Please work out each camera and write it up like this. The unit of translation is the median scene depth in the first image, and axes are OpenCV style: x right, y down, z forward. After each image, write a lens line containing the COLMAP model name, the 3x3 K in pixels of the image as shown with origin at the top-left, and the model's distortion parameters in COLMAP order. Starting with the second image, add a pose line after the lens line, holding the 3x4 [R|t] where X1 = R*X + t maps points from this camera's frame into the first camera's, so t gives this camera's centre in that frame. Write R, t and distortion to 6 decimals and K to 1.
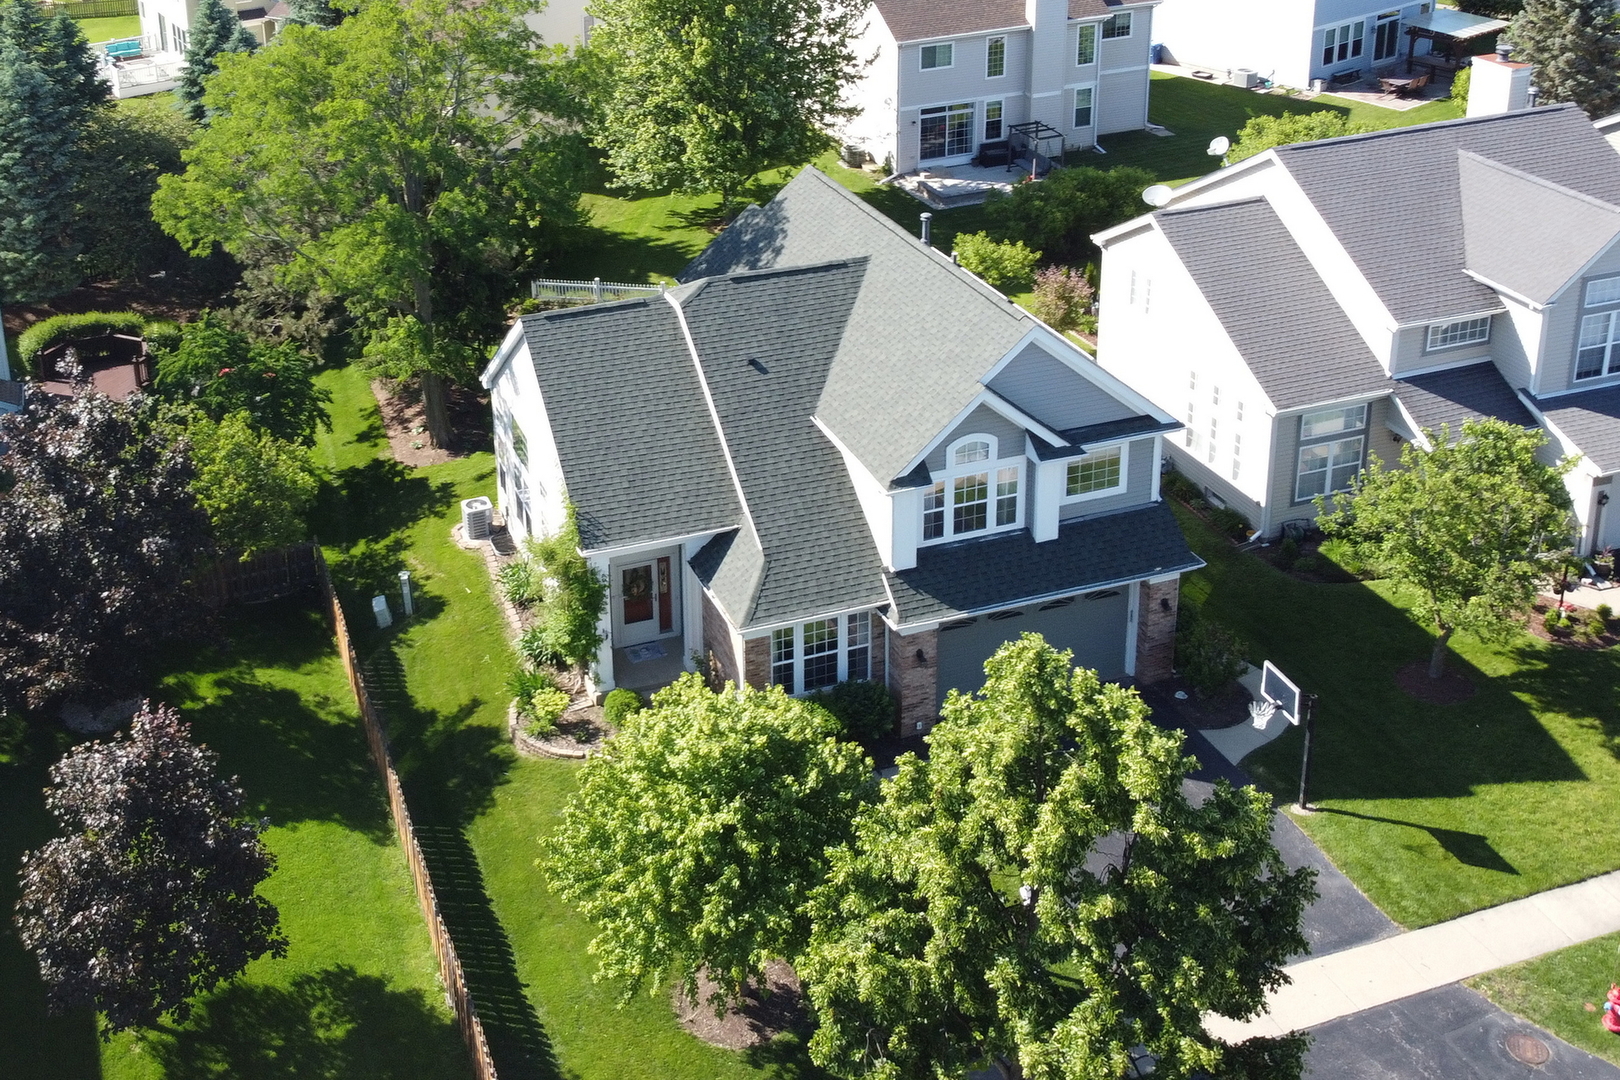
lens RADIAL K [[1923.4, 0, 810.0], [0, 1923.4, 540.0], [0, 0, 1]] dist [0.019447, -0.044021]
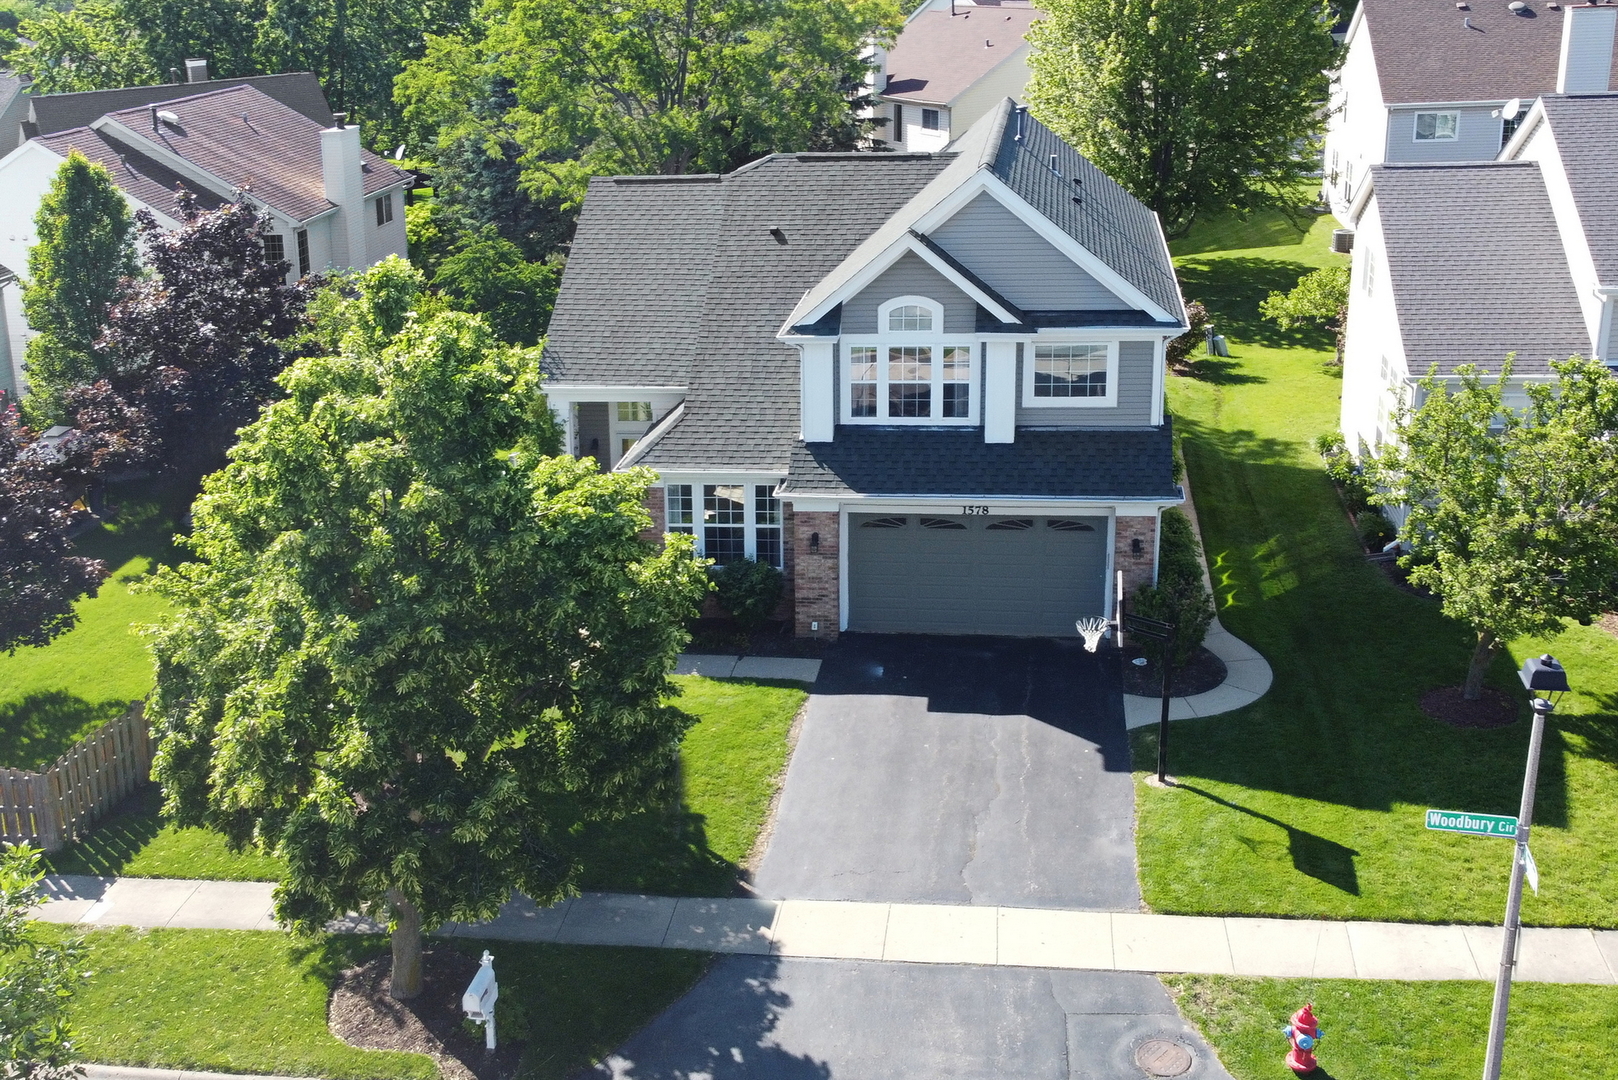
lens RADIAL K [[1921.0, 0, 809.0], [0, 1921.0, 540.0], [0, 0, 1]] dist [0.019447, -0.044021]
pose [[0.866308, 0.142539, -0.478741, 0.472306], [-0.212458, 0.972552, -0.094889, 0.143365], [0.452075, 0.183916, 0.872813, 0.236721]]
